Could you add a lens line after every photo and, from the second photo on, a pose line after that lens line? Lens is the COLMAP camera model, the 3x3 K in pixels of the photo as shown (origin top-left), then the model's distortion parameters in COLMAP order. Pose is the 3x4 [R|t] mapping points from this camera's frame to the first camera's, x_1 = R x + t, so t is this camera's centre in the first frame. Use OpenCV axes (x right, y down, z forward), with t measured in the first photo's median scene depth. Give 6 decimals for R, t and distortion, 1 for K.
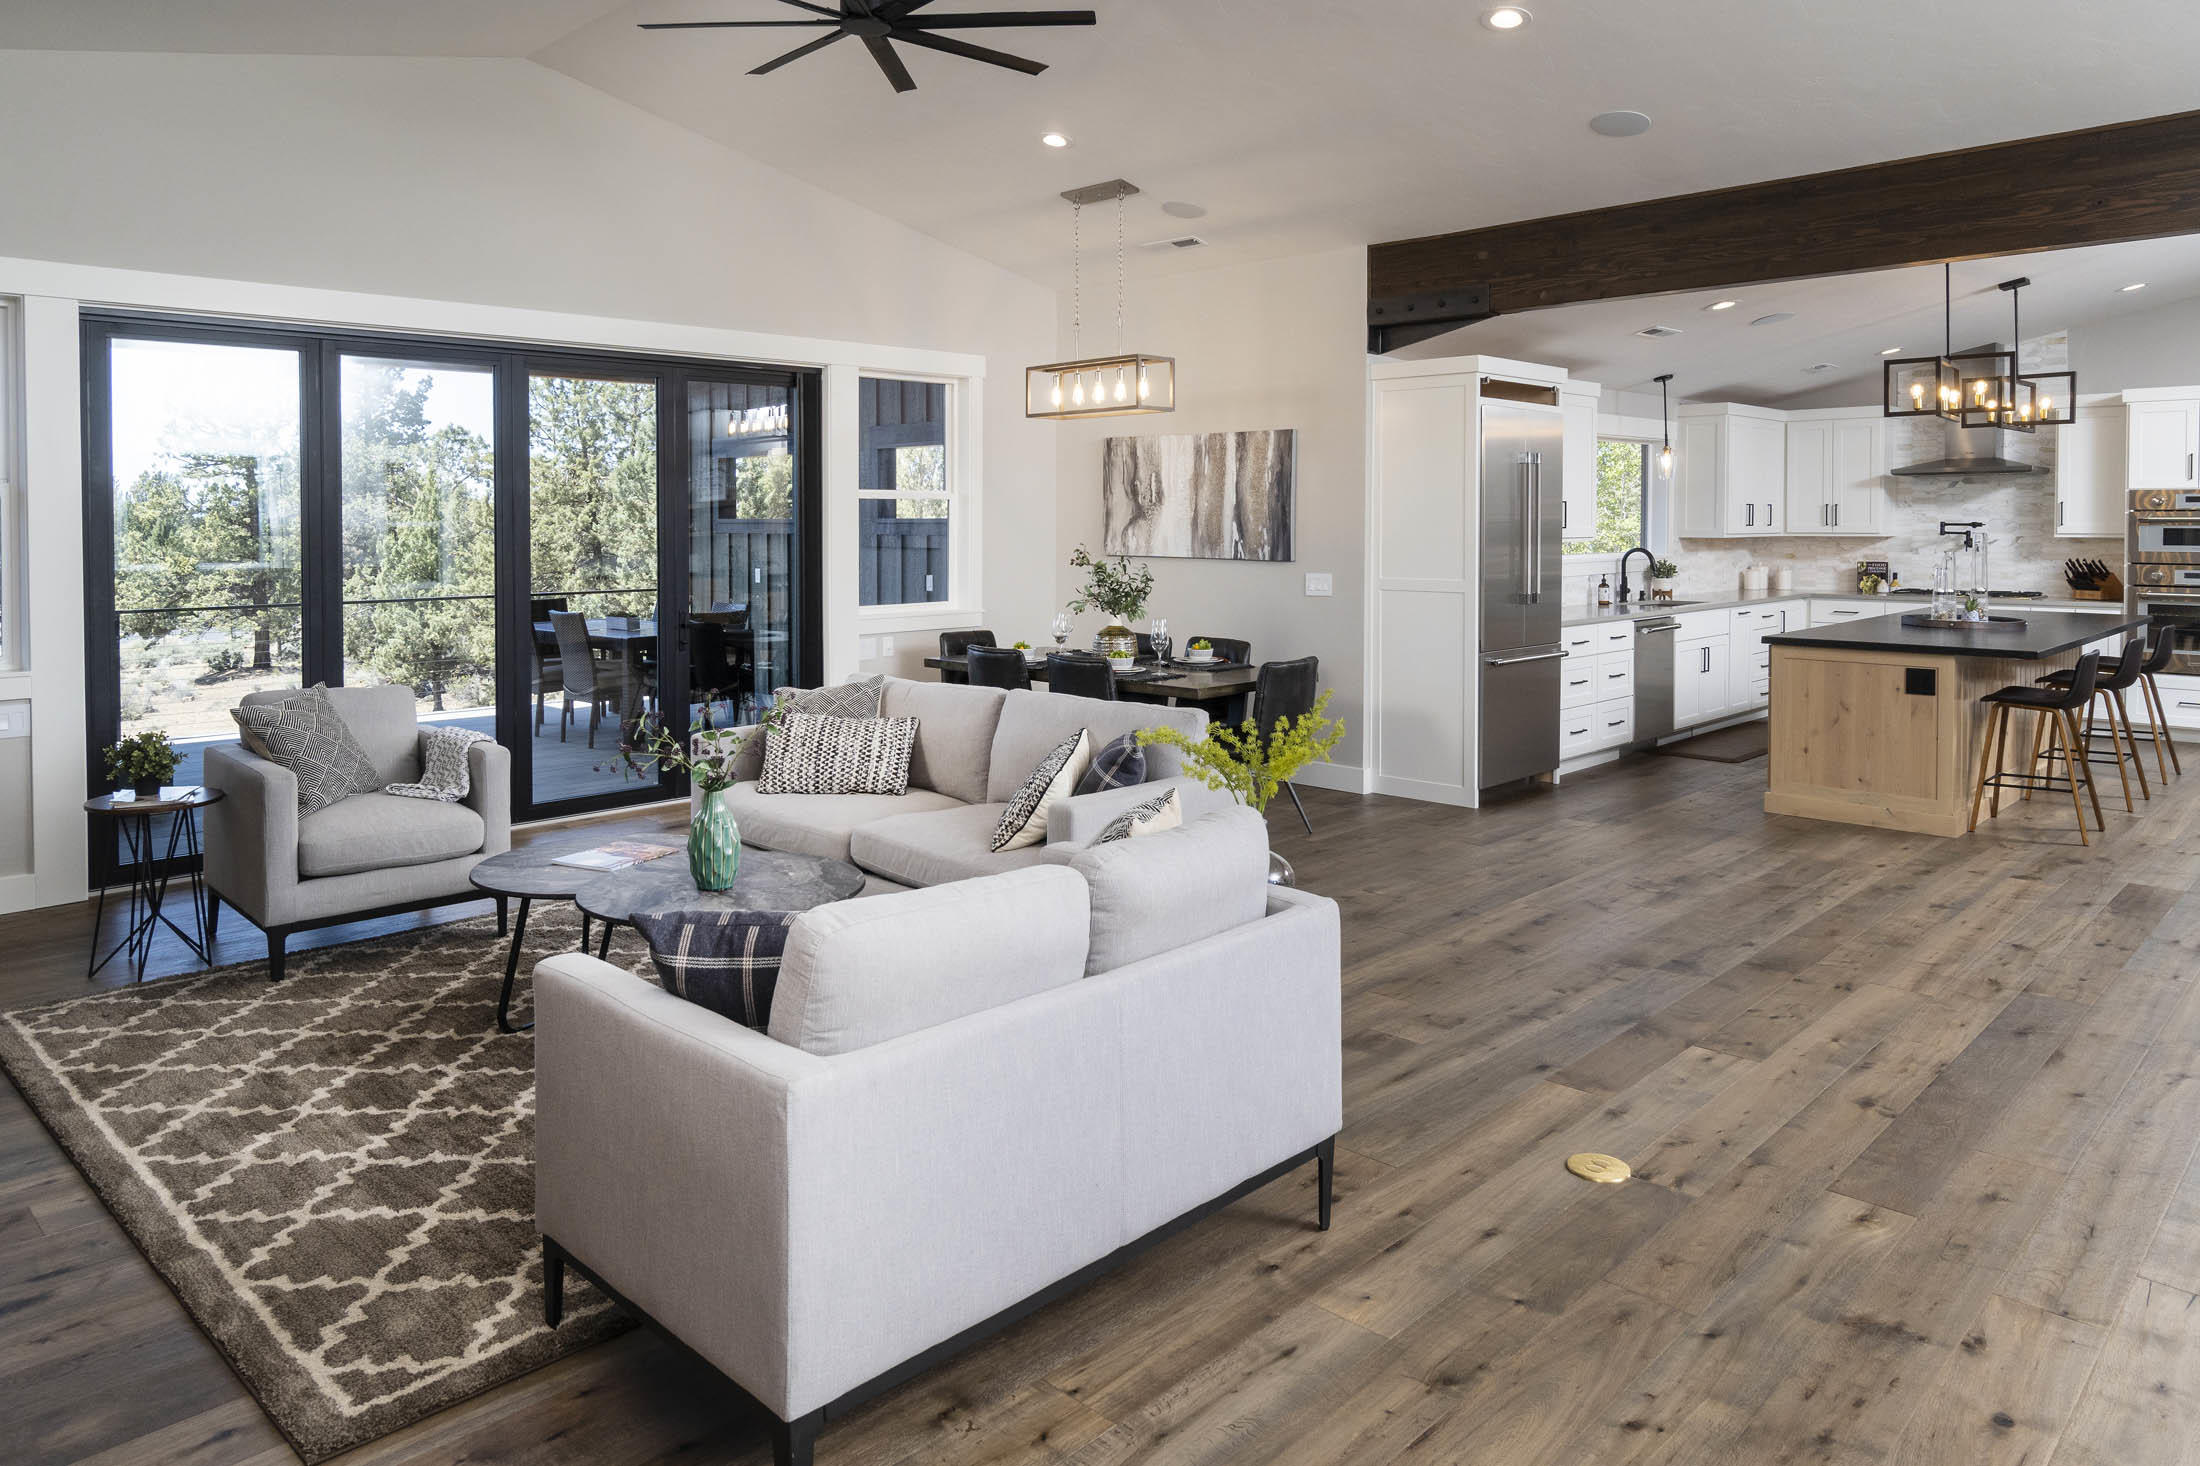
lens RADIAL K [[1423.7, 0, 1094.3], [0, 1423.7, 678.3], [0, 0, 1]] dist [0.005915, 0.001059]
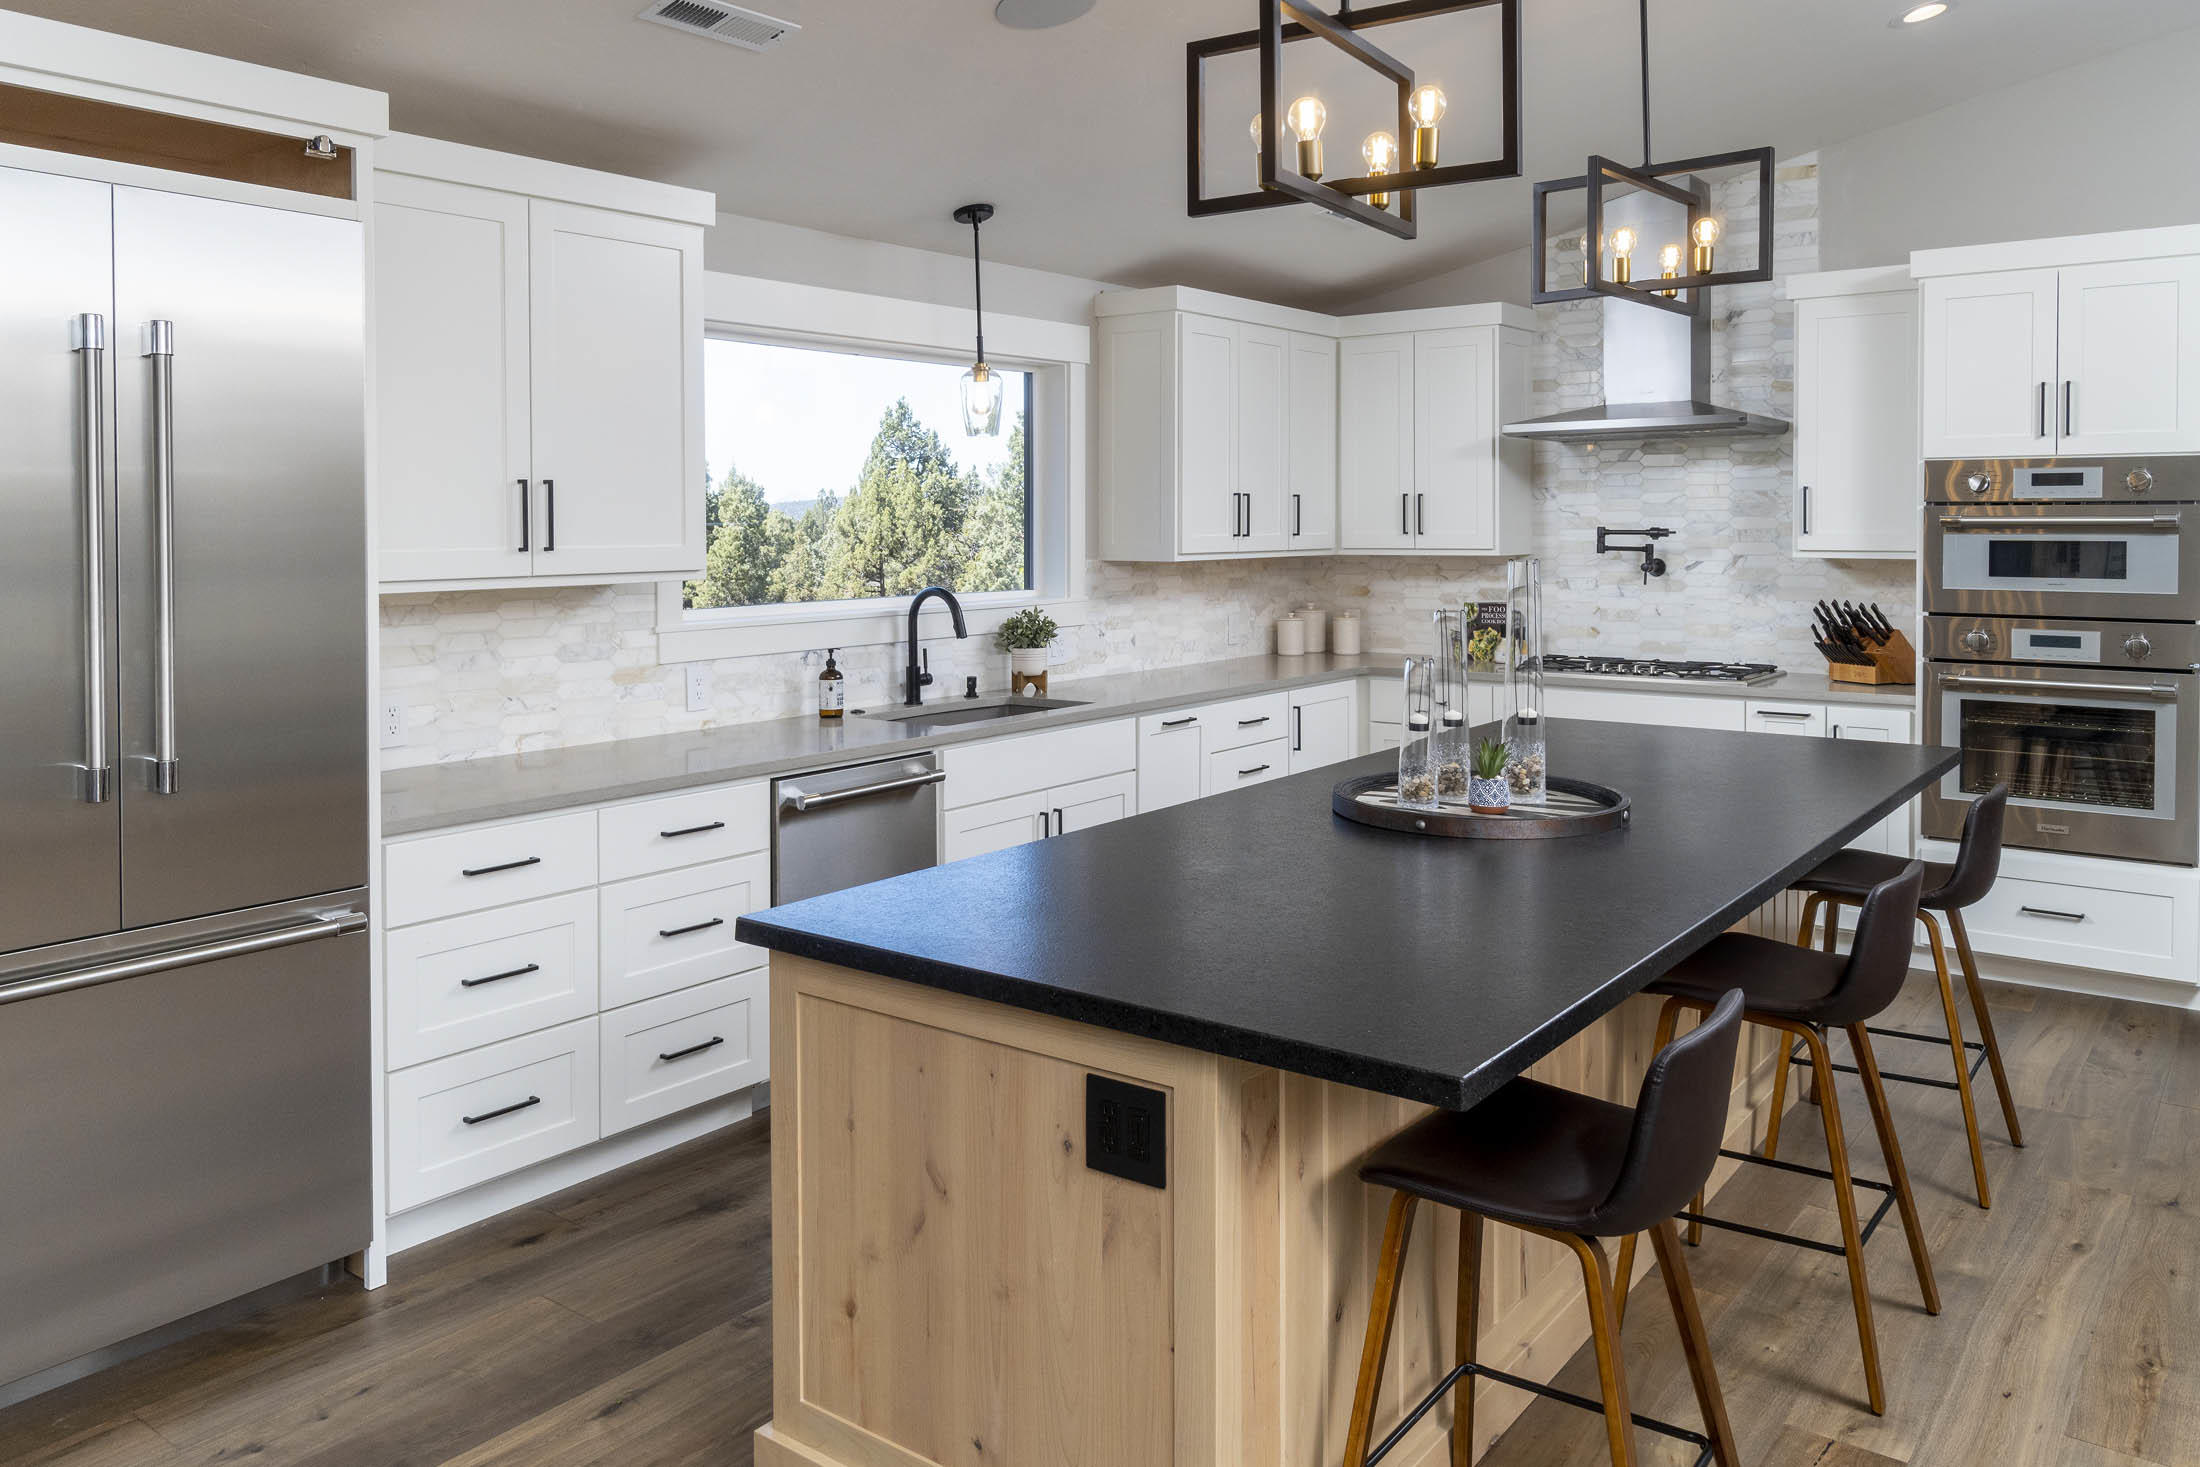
lens RADIAL K [[1604.8, 0, 1100.0], [0, 1604.8, 733.5], [0, 0, 1]] dist [0.002564, 0.000930]
pose [[0.992524, -0.020344, 0.120341, 0.364049], [0.017911, 0.999613, 0.021263, -0.053729], [-0.120727, -0.018948, 0.992505, 0.472005]]
